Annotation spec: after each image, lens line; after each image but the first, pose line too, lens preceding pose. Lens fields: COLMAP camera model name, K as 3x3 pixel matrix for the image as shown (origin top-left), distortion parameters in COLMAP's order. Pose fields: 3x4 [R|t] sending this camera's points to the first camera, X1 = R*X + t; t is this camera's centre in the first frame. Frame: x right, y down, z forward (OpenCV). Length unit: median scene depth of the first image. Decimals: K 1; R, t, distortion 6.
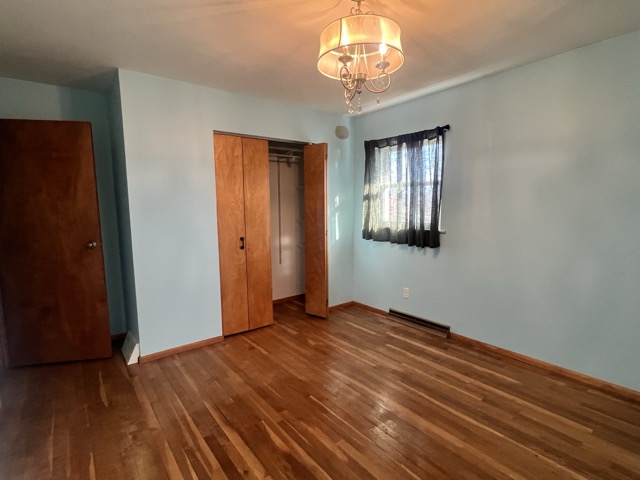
lens RADIAL K [[334.3, 0, 320.0], [0, 334.3, 240.0], [0, 0, 1]] dist [-0.002673, 0.000293]
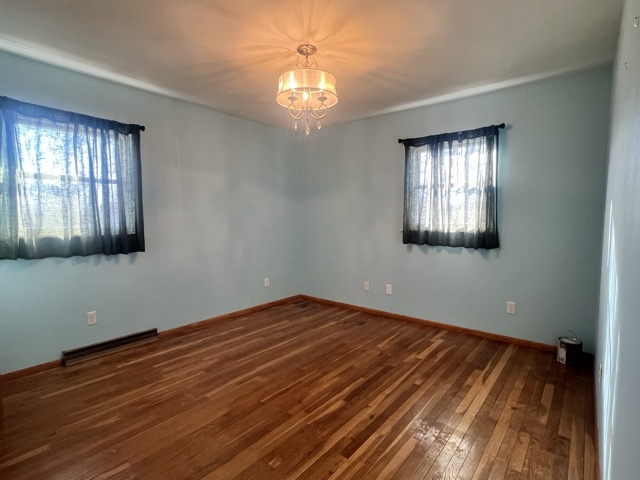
lens RADIAL K [[334.3, 0, 320.0], [0, 334.3, 240.0], [0, 0, 1]] dist [-0.002673, 0.000293]
pose [[-0.228018, -0.055353, 0.972082, -0.772594], [0.113107, 0.990117, 0.082911, -0.033987], [-0.967065, 0.128855, -0.219504, 0.800887]]
